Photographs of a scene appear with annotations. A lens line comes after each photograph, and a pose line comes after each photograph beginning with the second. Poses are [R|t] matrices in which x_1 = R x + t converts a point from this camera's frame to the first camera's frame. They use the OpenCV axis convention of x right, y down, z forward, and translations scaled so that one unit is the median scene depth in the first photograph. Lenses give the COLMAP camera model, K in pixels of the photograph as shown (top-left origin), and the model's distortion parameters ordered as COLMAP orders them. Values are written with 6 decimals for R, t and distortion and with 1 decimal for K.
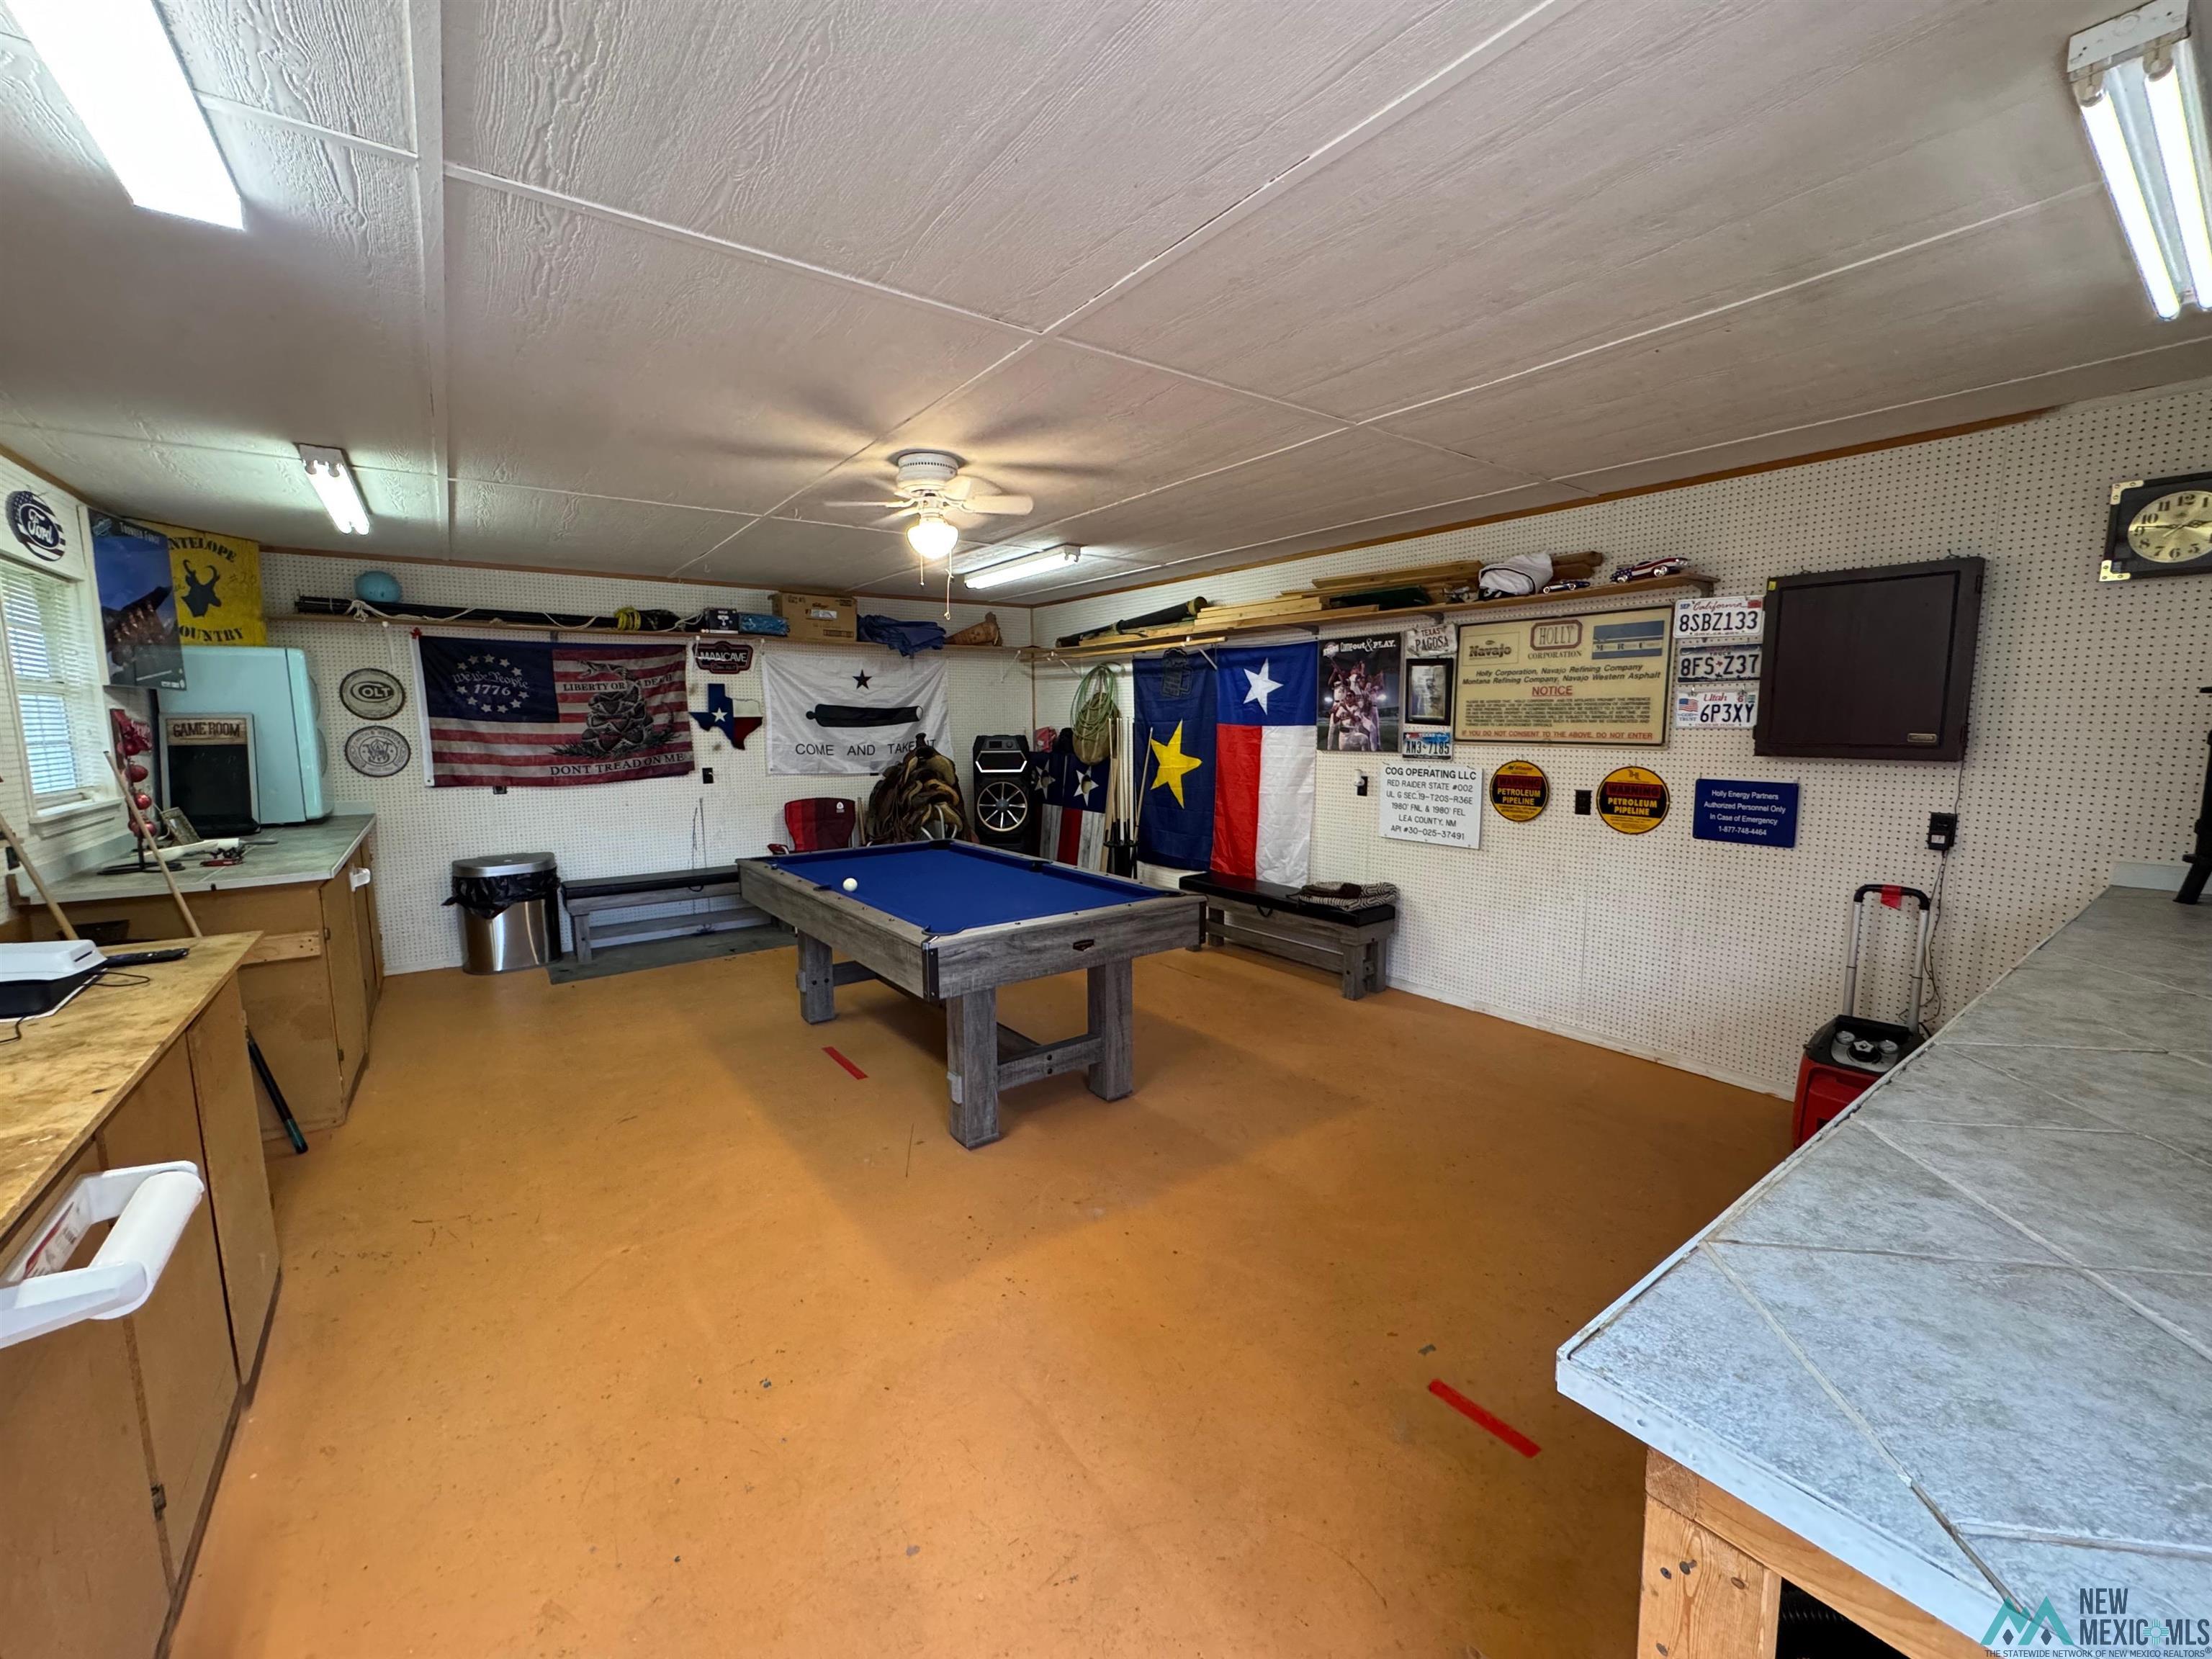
lens RADIAL K [[914.3, 0, 1114.8], [0, 914.3, 832.3], [0, 0, 1]] dist [-0.004906, -0.000336]
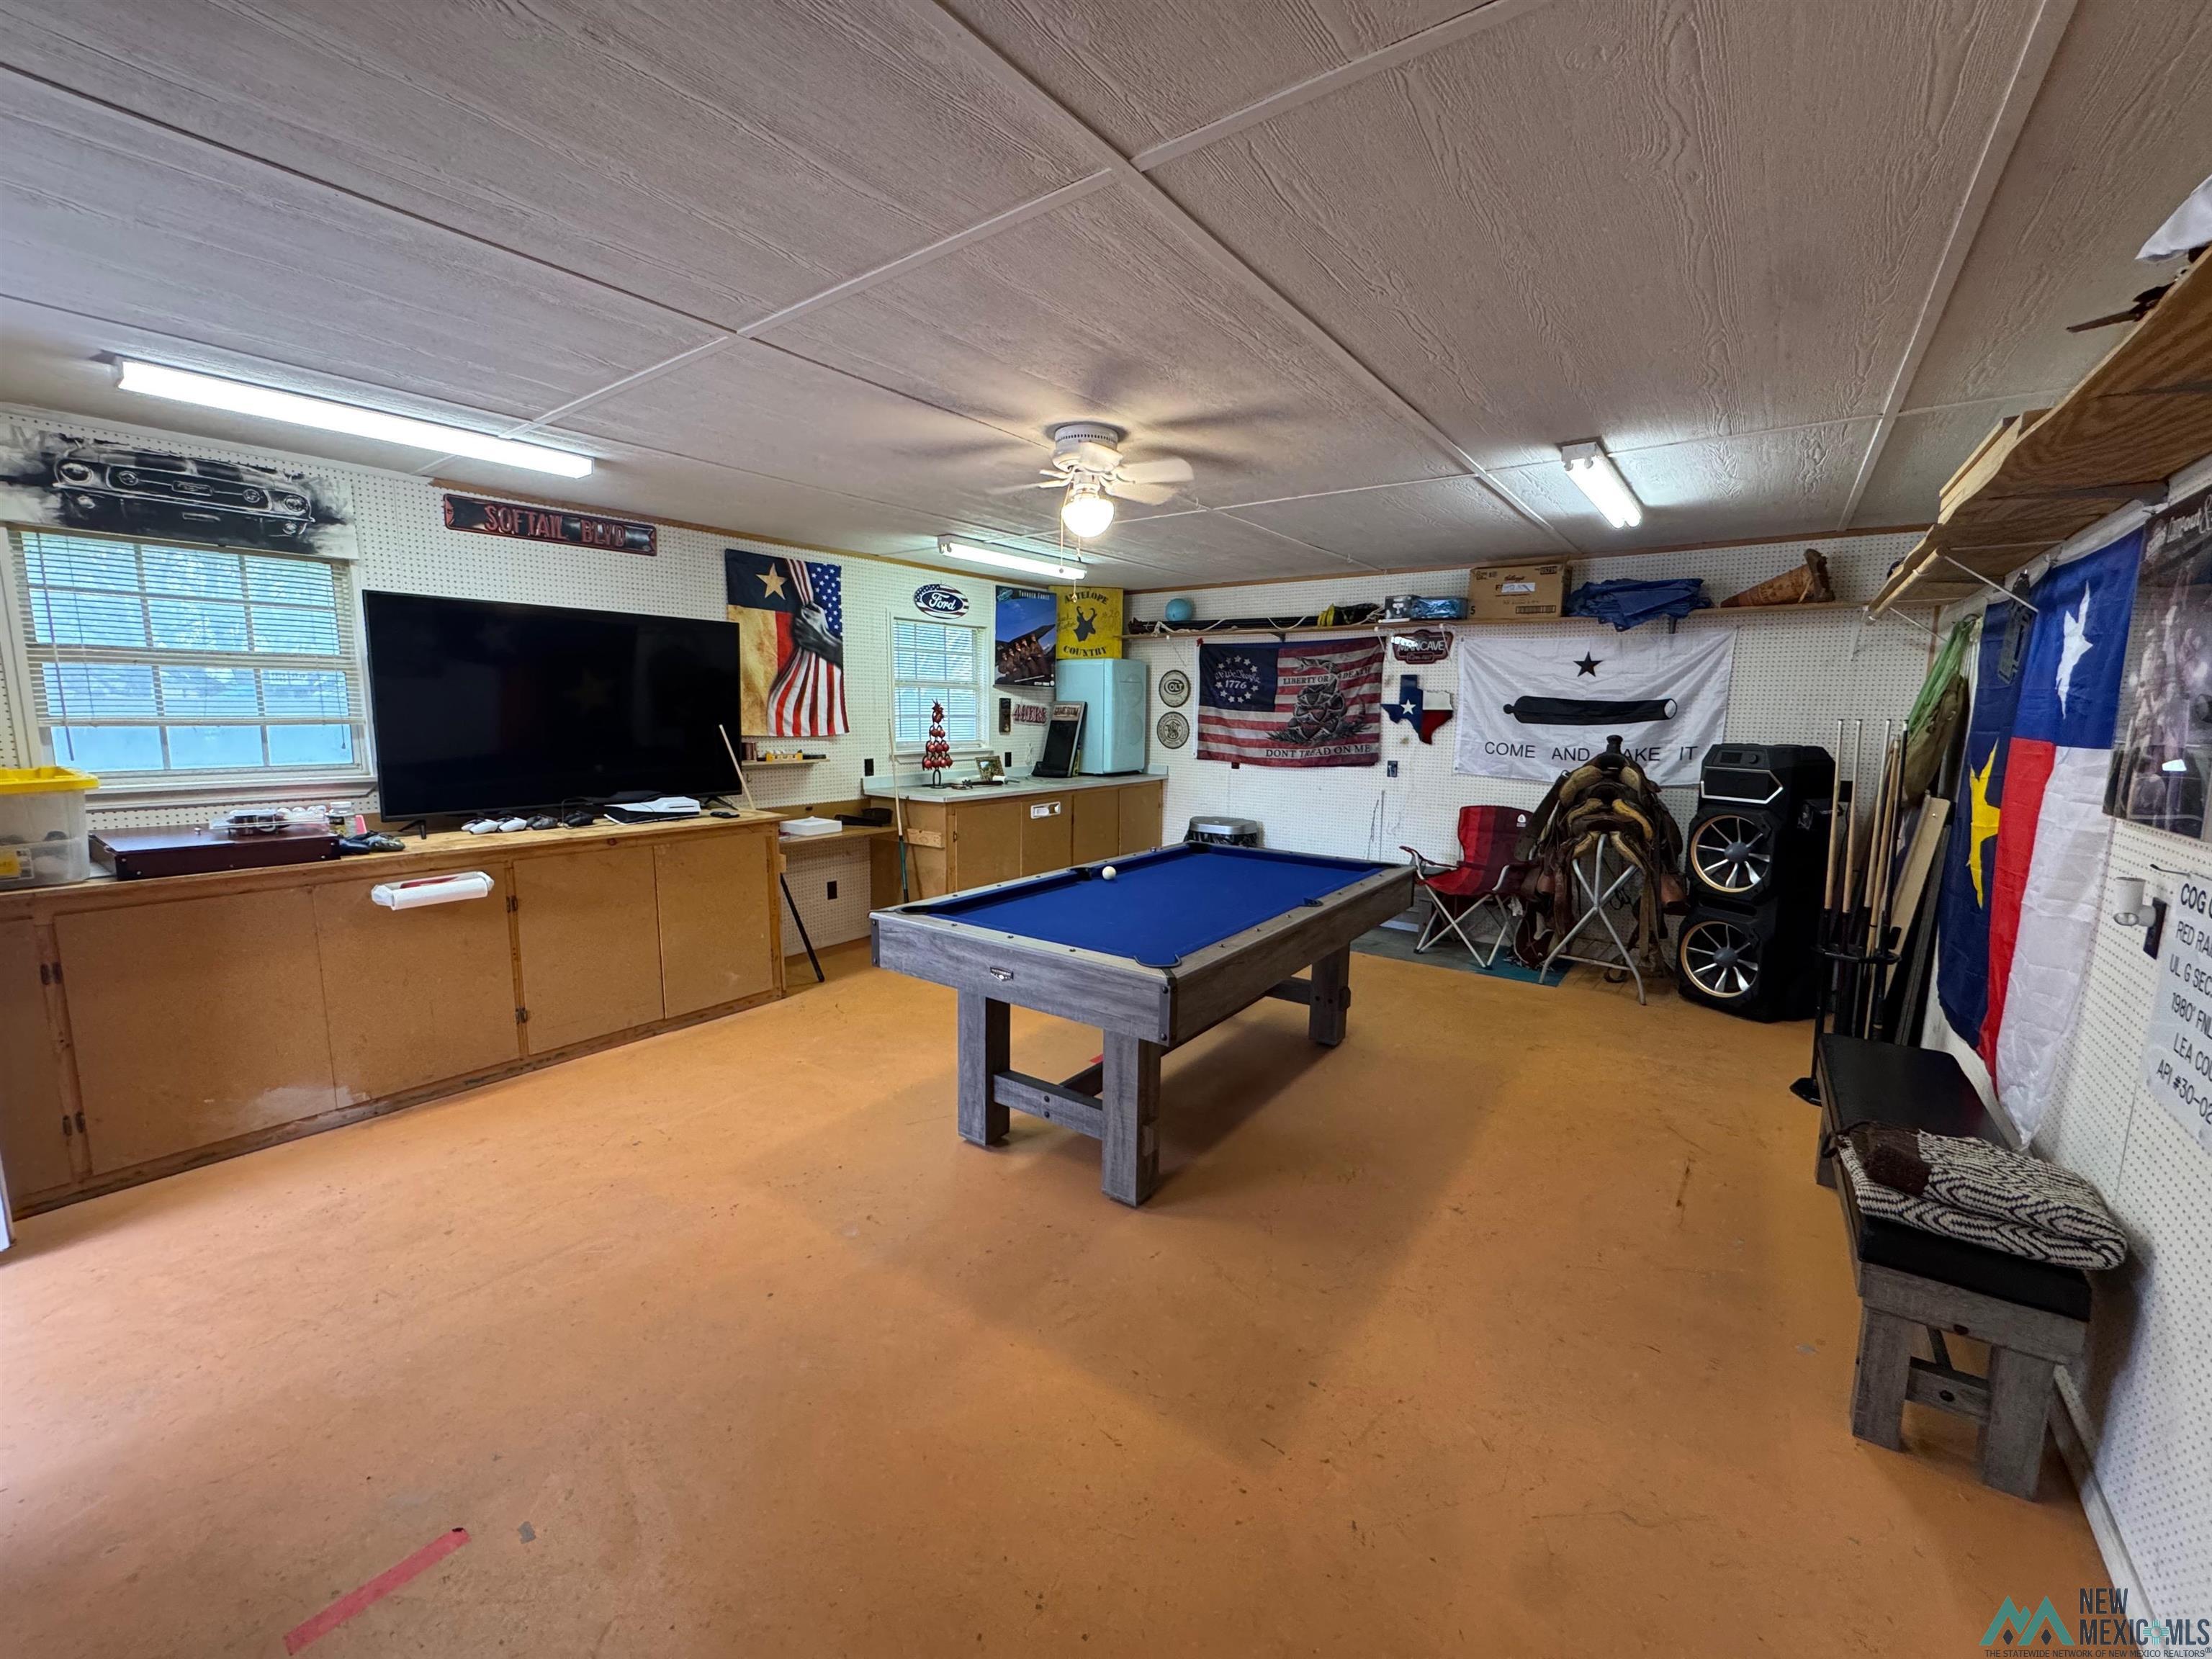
lens RADIAL K [[914.3, 0, 1107.4], [0, 914.3, 825.2], [0, 0, 1]] dist [-0.004906, -0.000336]
pose [[0.263857, 0.132861, -0.955368, 0.457277], [-0.135390, 0.985764, 0.099695, -0.064762], [0.955013, 0.103042, 0.278089, 0.486230]]
